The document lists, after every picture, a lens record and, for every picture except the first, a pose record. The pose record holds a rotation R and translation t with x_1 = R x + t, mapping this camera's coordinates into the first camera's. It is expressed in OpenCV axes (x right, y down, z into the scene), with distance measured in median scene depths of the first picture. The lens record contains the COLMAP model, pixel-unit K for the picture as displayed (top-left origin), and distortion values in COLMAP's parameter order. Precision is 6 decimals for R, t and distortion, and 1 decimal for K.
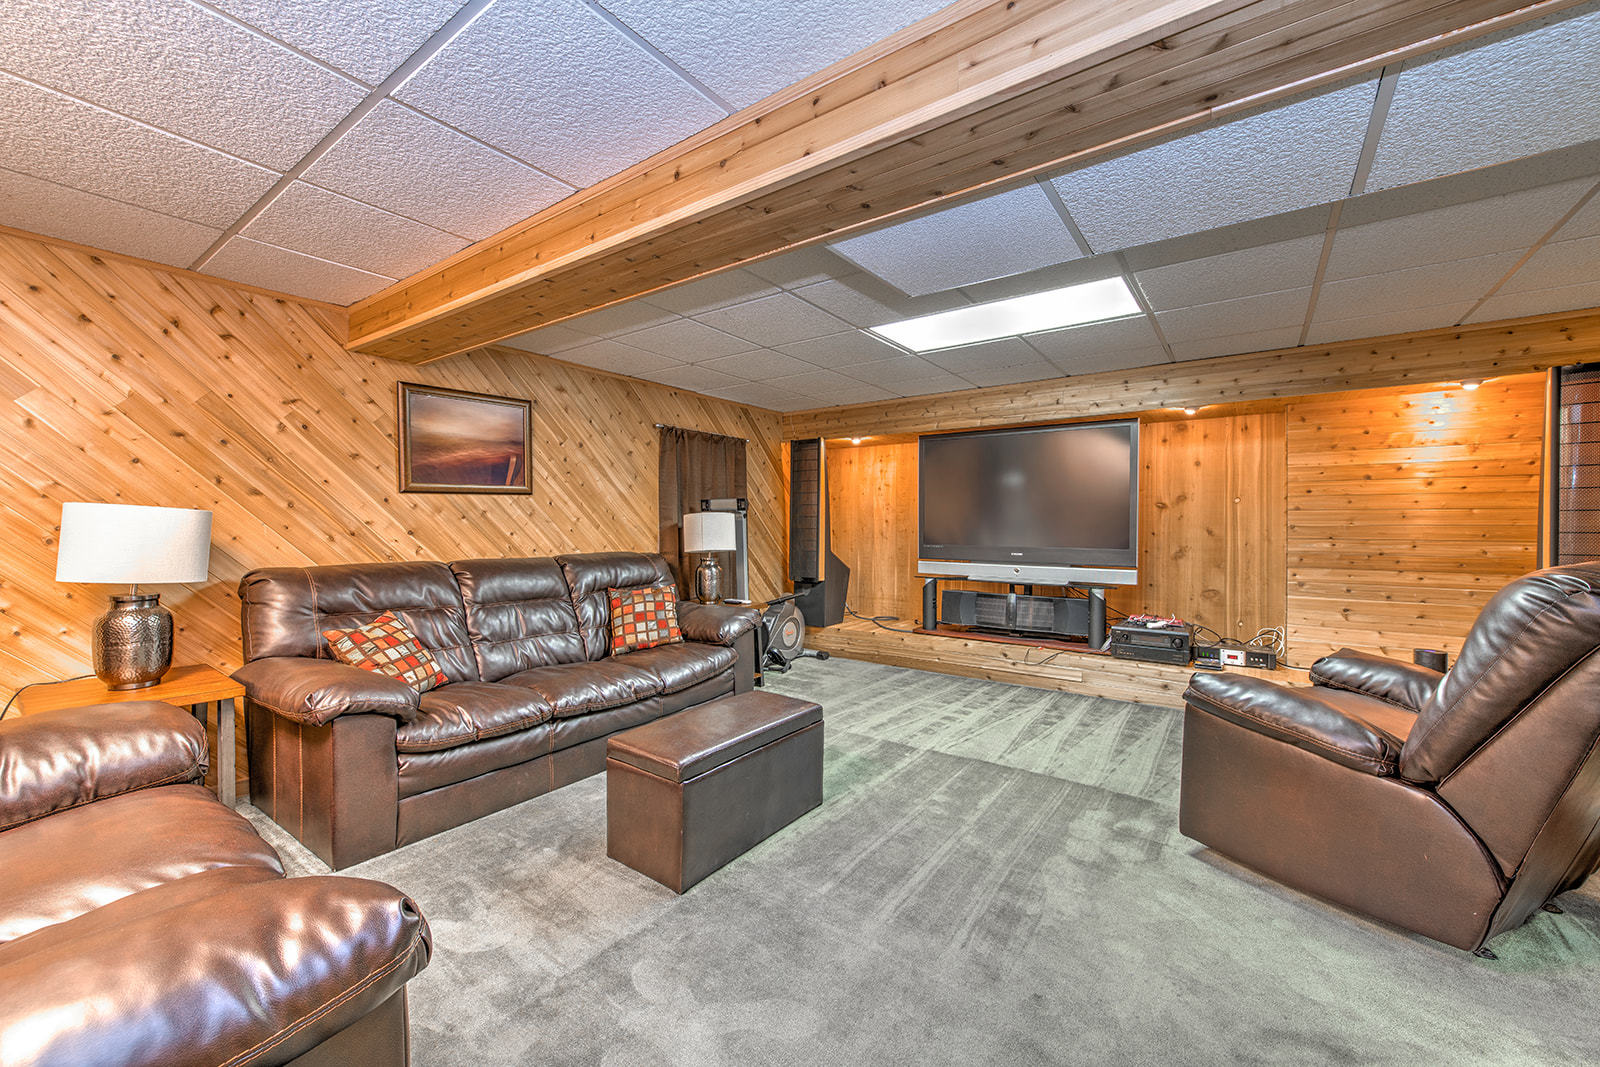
lens RADIAL K [[623.8, 0, 804.3], [0, 623.8, 531.4], [0, 0, 1]] dist [0.004677, -0.002084]
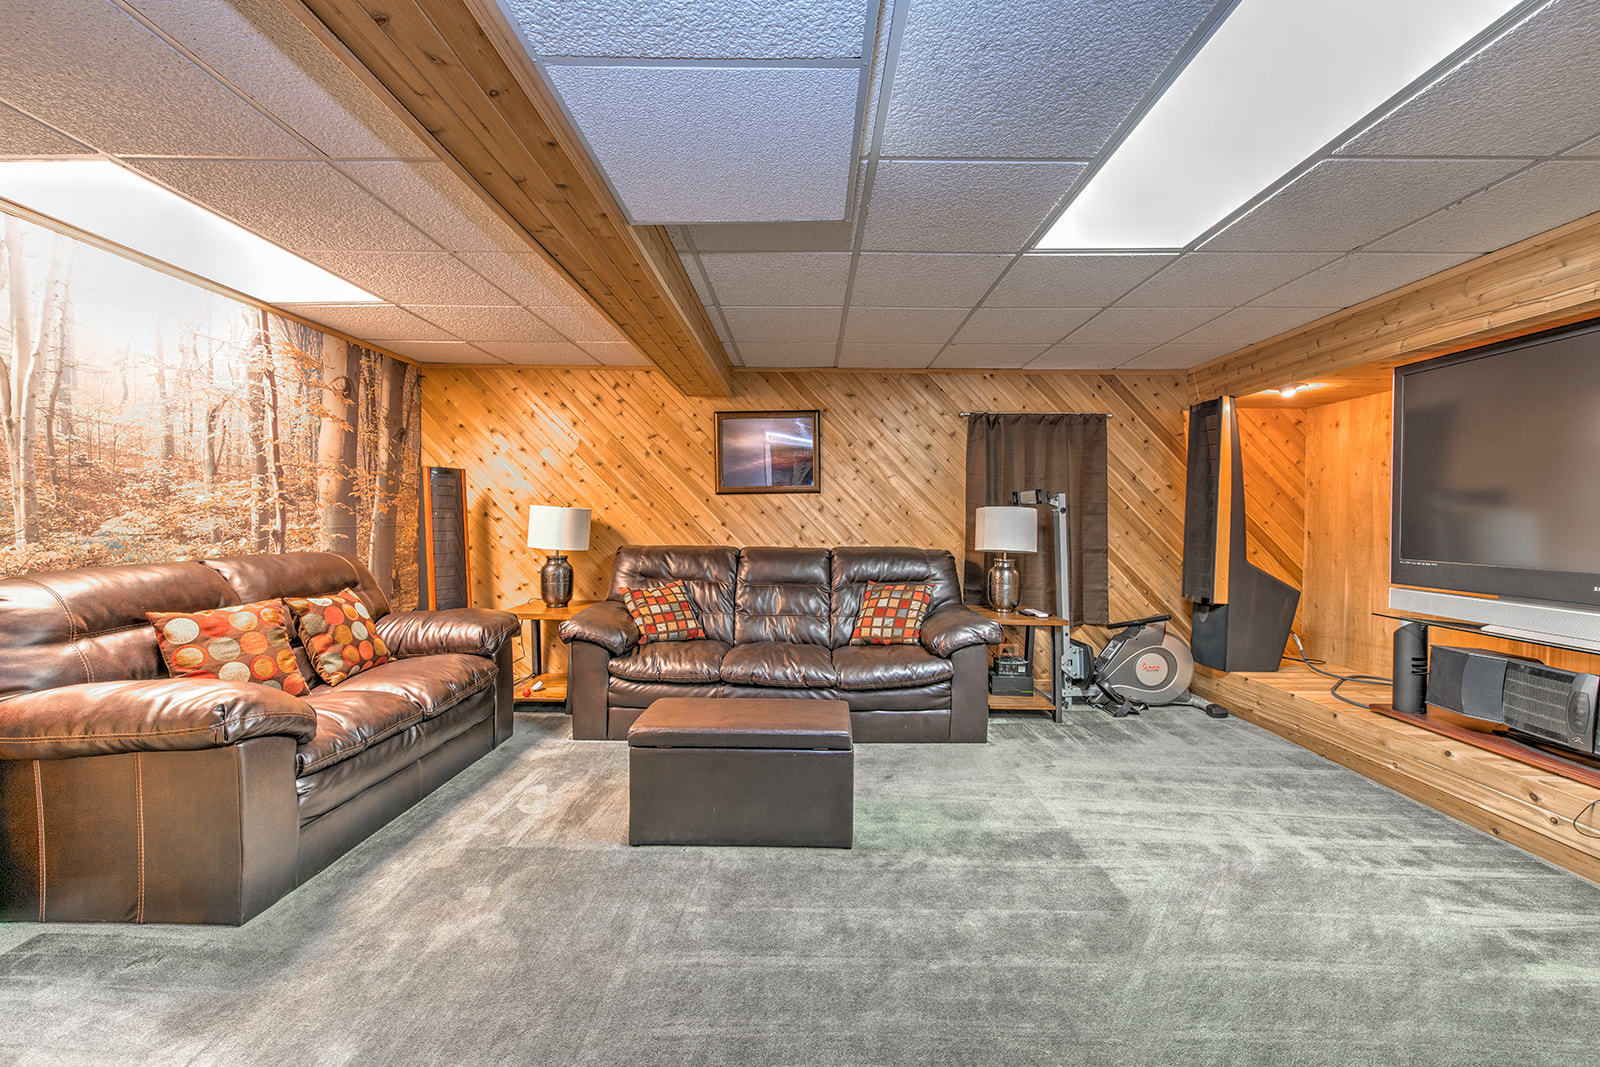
lens RADIAL K [[623.8, 0, 802.1], [0, 623.8, 529.7], [0, 0, 1]] dist [0.004677, -0.002084]
pose [[0.575494, 0.018734, -0.817591, 0.472421], [-0.017752, 0.999788, 0.010413, -0.002551], [0.817613, 0.008522, 0.575705, 0.319429]]
